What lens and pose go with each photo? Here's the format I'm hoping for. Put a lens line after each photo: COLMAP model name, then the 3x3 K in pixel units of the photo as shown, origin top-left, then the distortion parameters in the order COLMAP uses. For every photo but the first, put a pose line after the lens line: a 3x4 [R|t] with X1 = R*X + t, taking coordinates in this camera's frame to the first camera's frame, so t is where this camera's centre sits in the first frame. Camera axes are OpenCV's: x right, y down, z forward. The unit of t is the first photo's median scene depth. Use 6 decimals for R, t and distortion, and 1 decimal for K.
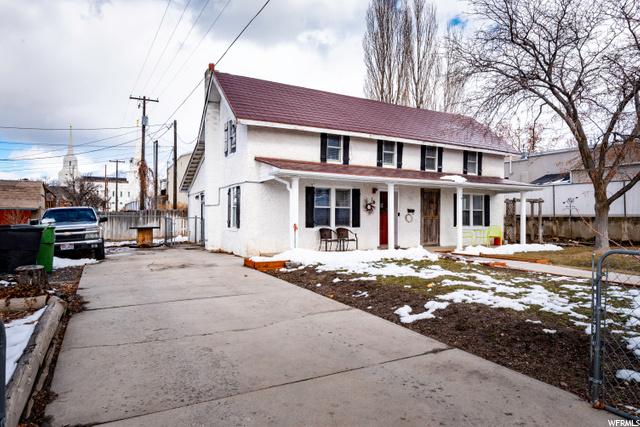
lens RADIAL K [[403.2, 0, 320.0], [0, 403.2, 213.5], [0, 0, 1]] dist [0.001479, 0.000373]
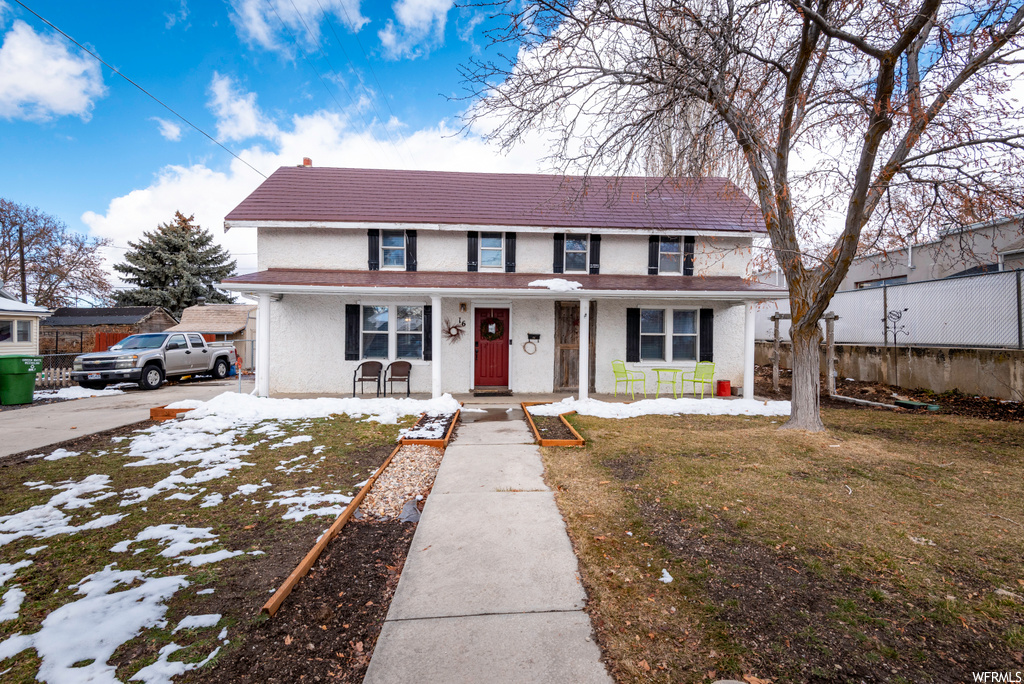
lens RADIAL K [[471.1, 0, 510.6], [0, 471.1, 354.4], [0, 0, 1]] dist [0.034395, -0.023716]
pose [[0.899968, 0.009075, -0.435862, 0.536127], [0.000661, 0.999754, 0.022180, 0.005577], [0.435956, -0.020249, 0.899740, 0.305965]]
